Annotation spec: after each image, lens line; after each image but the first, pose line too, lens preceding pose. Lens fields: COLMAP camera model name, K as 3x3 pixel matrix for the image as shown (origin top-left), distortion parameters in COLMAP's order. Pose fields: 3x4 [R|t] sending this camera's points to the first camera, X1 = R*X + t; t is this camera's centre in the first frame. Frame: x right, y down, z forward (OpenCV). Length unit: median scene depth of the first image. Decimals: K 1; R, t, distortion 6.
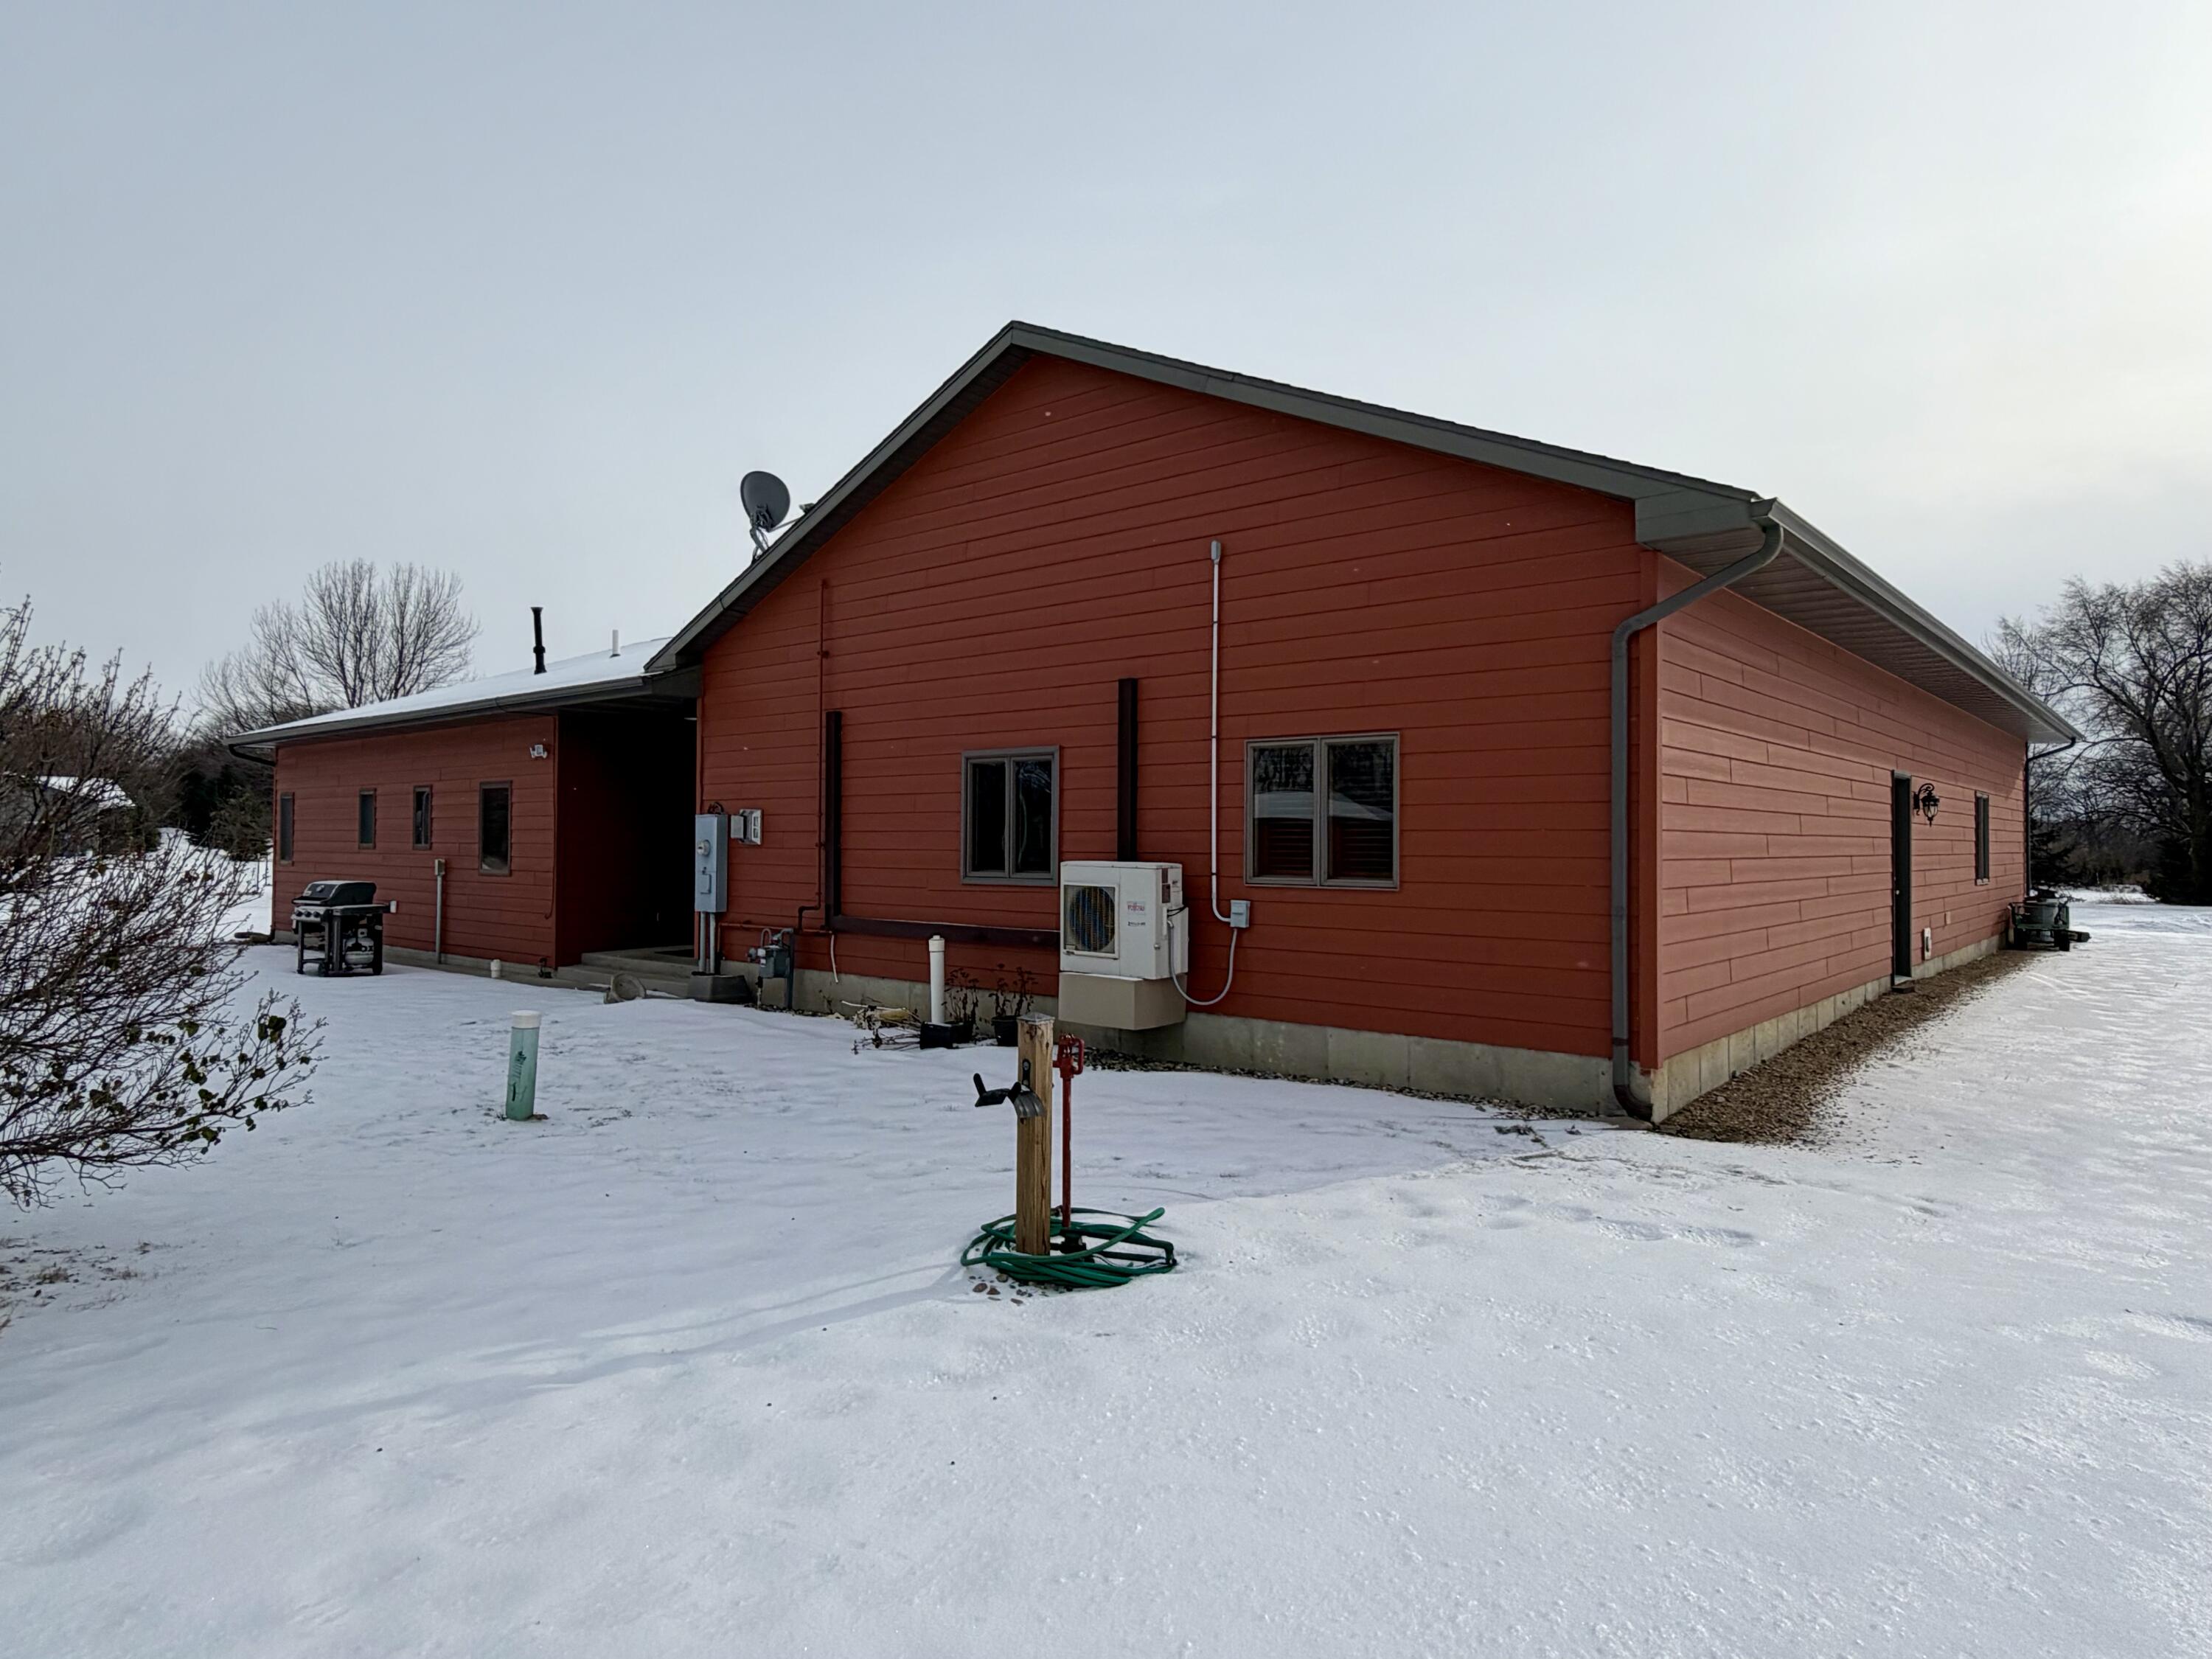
lens RADIAL K [[1314.5, 0, 1106.8], [0, 1314.5, 829.2], [0, 0, 1]] dist [0.001568, -0.000600]
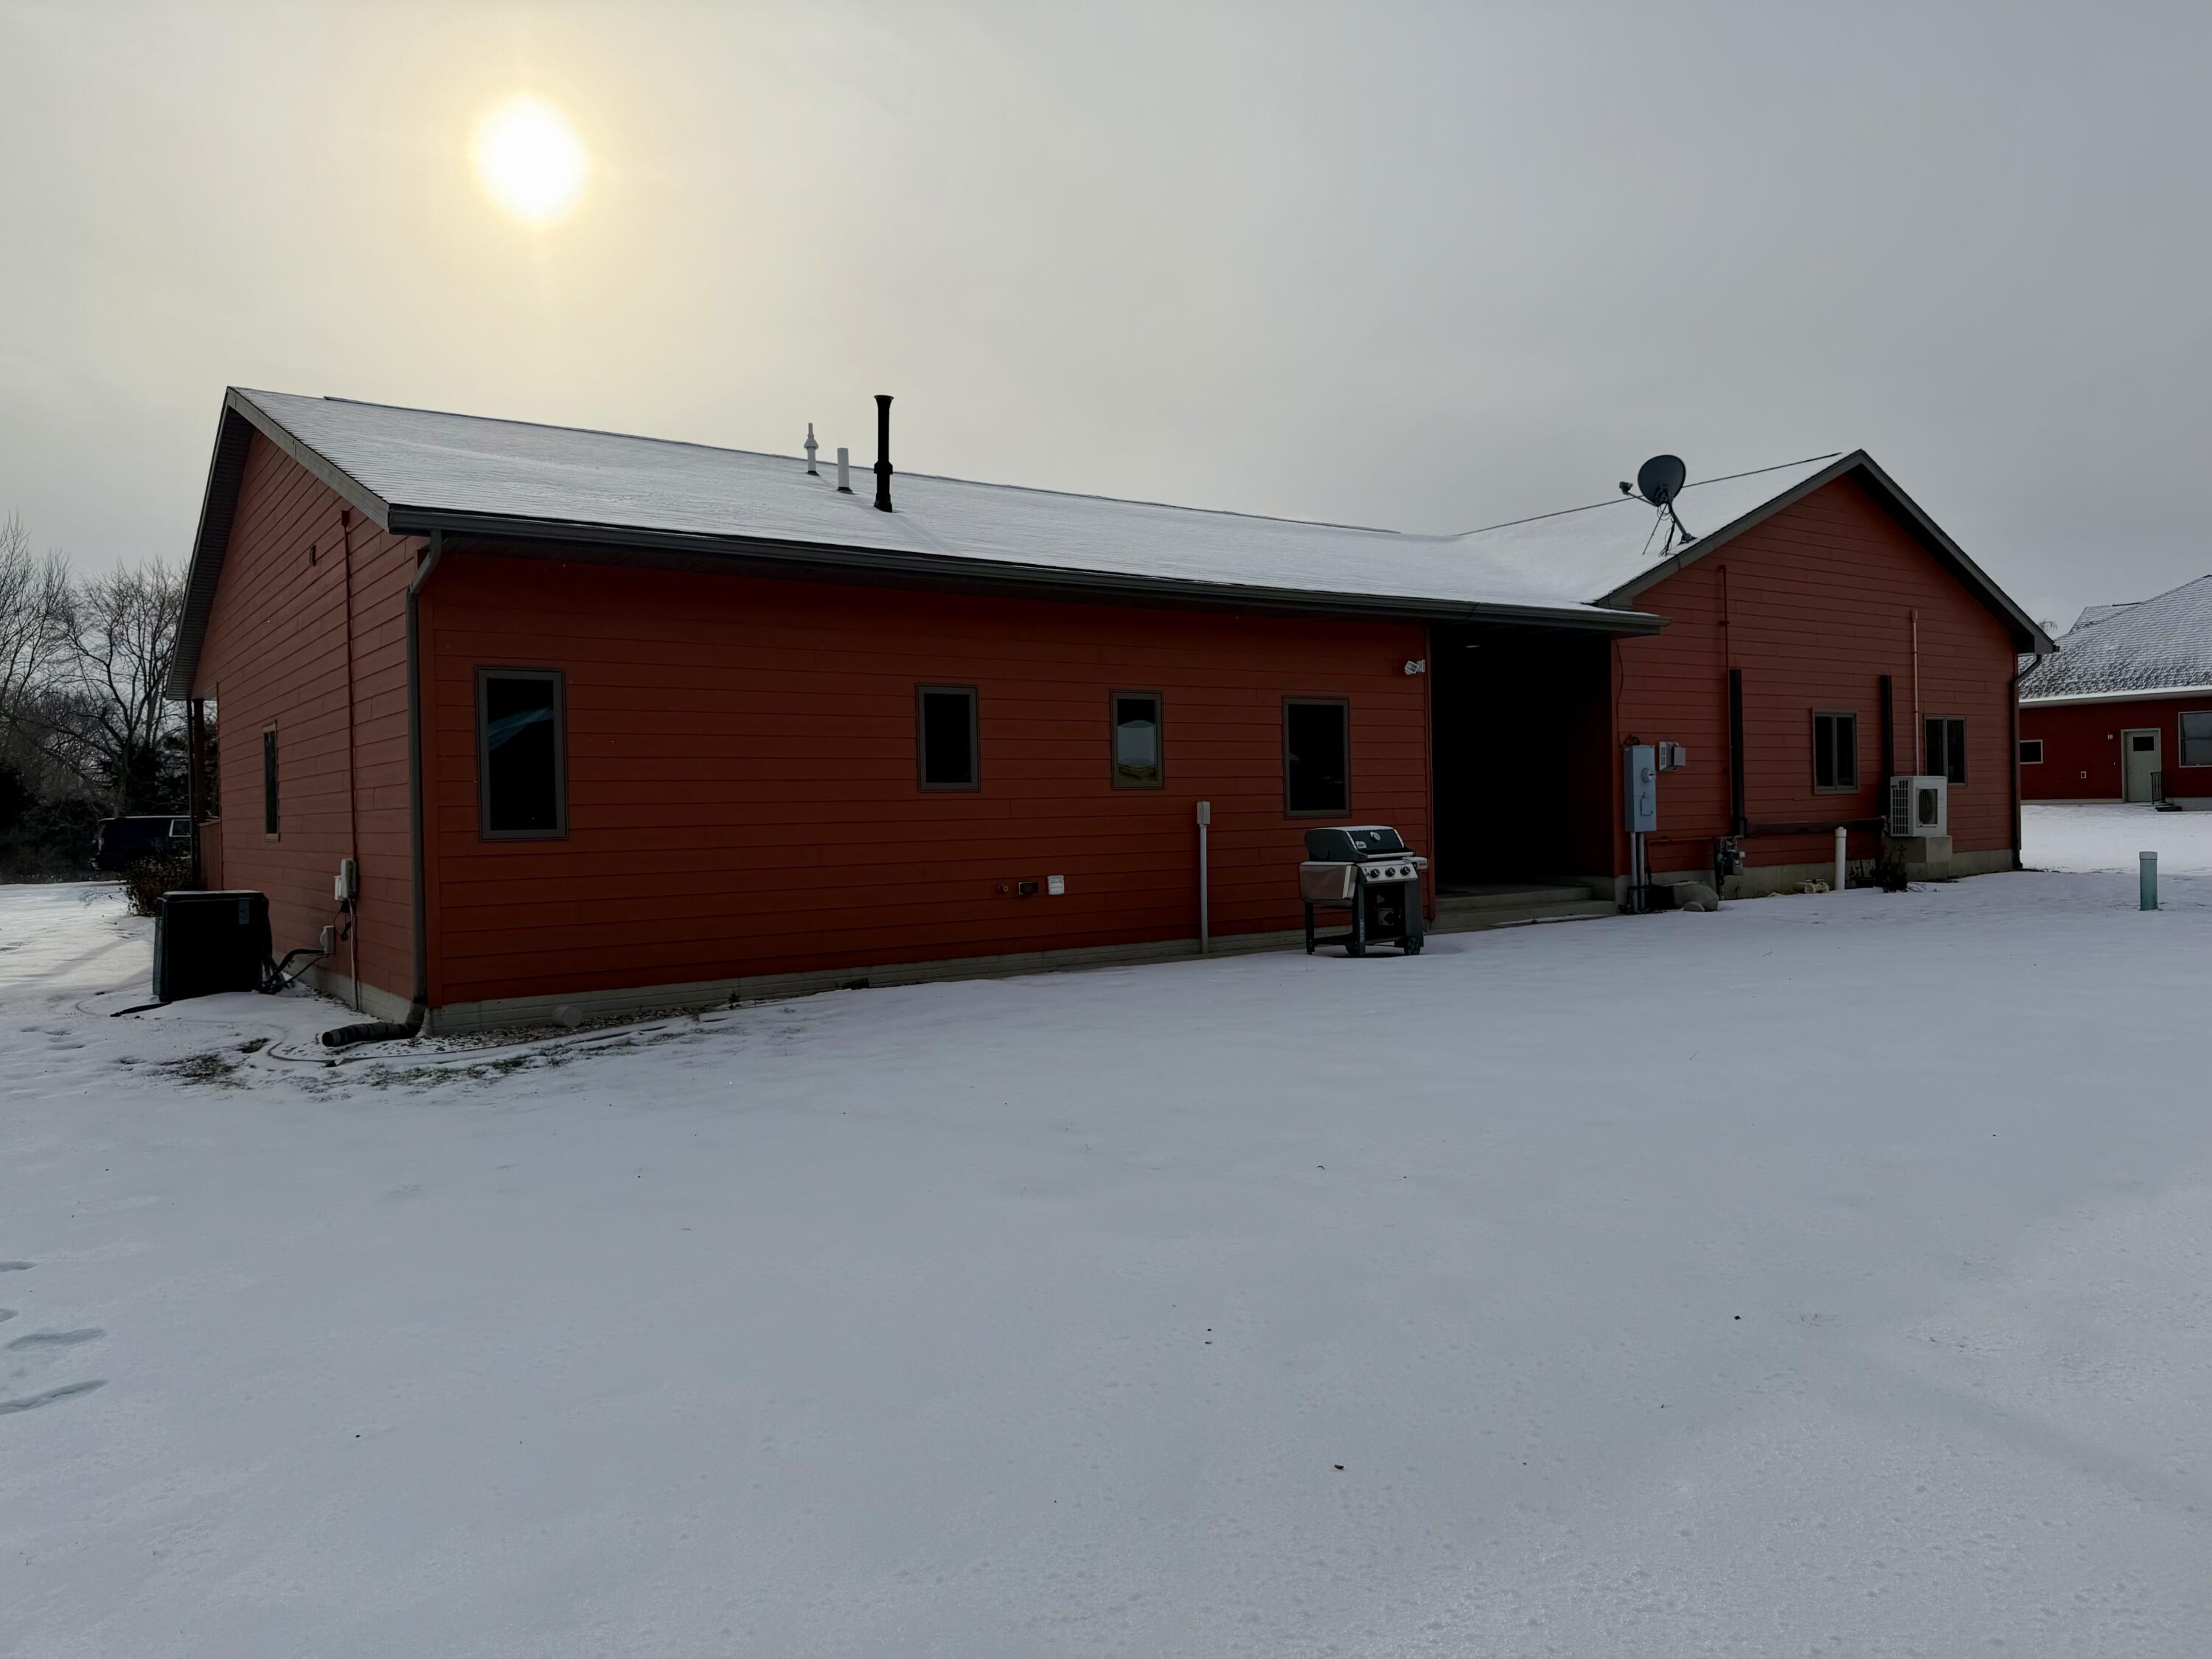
lens RADIAL K [[1562.1, 0, 1105.5], [0, 1562.1, 826.6], [0, 0, 1]] dist [0.003946, -0.000241]
pose [[0.252899, -0.024490, 0.967183, -1.845205], [0.013408, 0.999672, 0.021806, 0.024599], [-0.967400, 0.007454, 0.253145, 1.184833]]
